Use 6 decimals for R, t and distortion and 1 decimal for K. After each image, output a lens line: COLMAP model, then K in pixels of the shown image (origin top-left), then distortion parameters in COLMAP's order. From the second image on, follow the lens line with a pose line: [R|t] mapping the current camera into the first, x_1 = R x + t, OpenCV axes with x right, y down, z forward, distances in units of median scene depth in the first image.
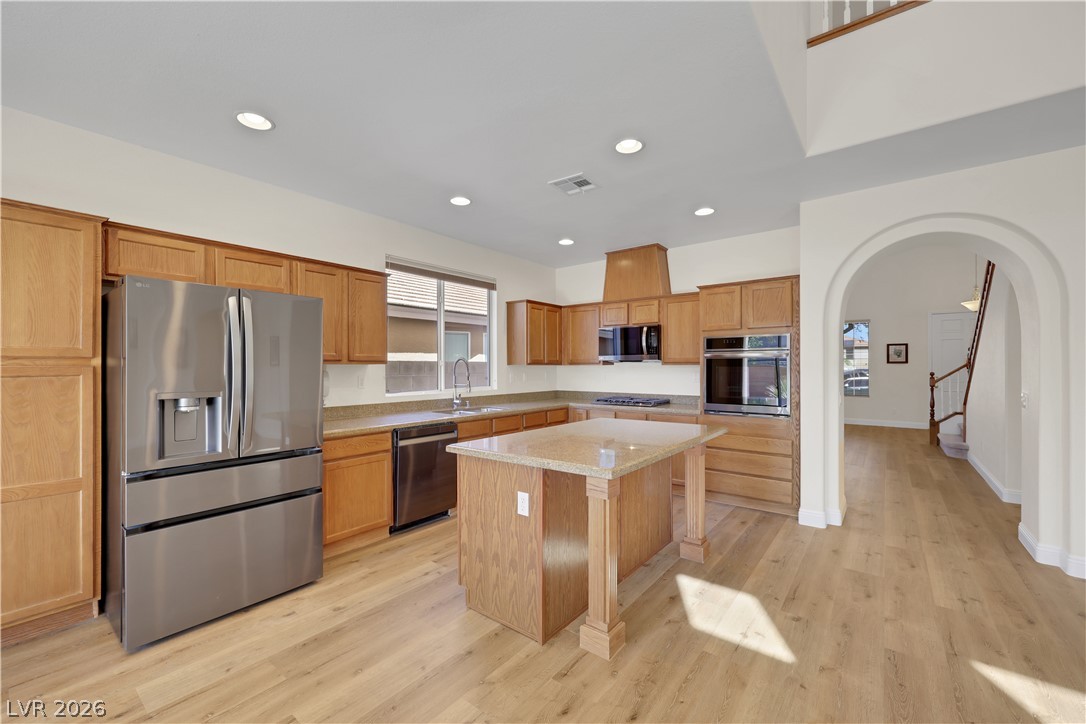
lens RADIAL K [[439.0, 0, 542.9], [0, 439.0, 365.3], [0, 0, 1]] dist [-0.000056, 0.000032]
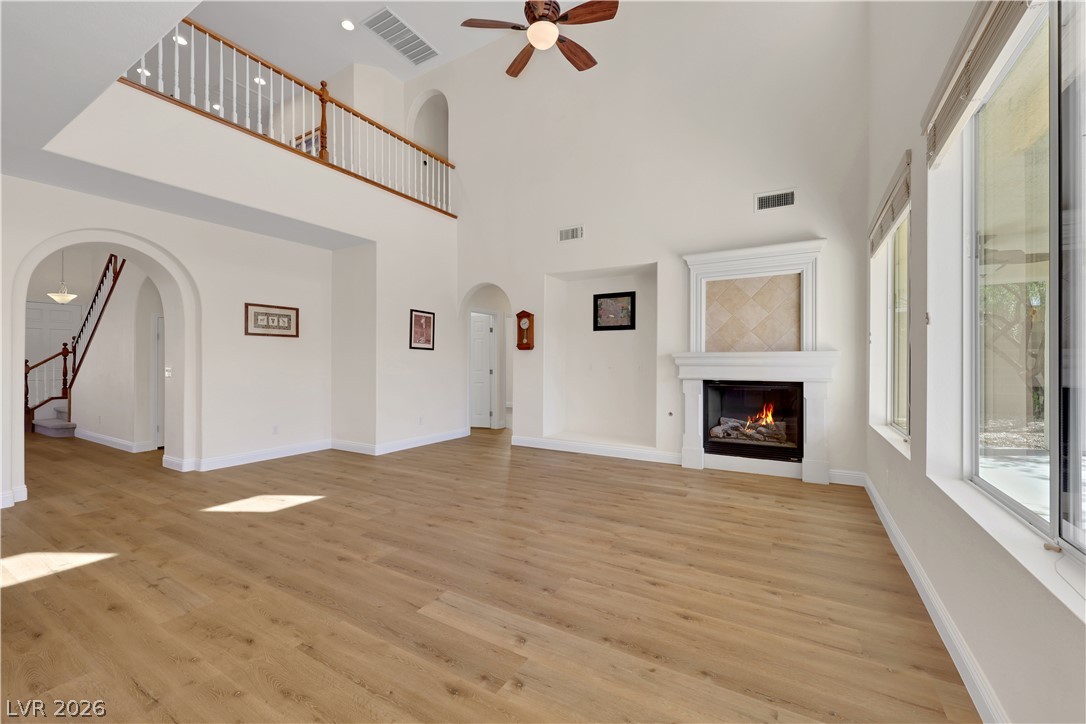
lens RADIAL K [[438.0, 0, 543.0], [0, 438.0, 362.0], [0, 0, 1]] dist [-0.000342, -0.000144]
pose [[-0.126801, 0.000627, 0.991928, -0.531762], [-0.002174, 0.999997, -0.000910, 0.042480], [-0.991926, -0.002272, -0.126799, -0.078859]]
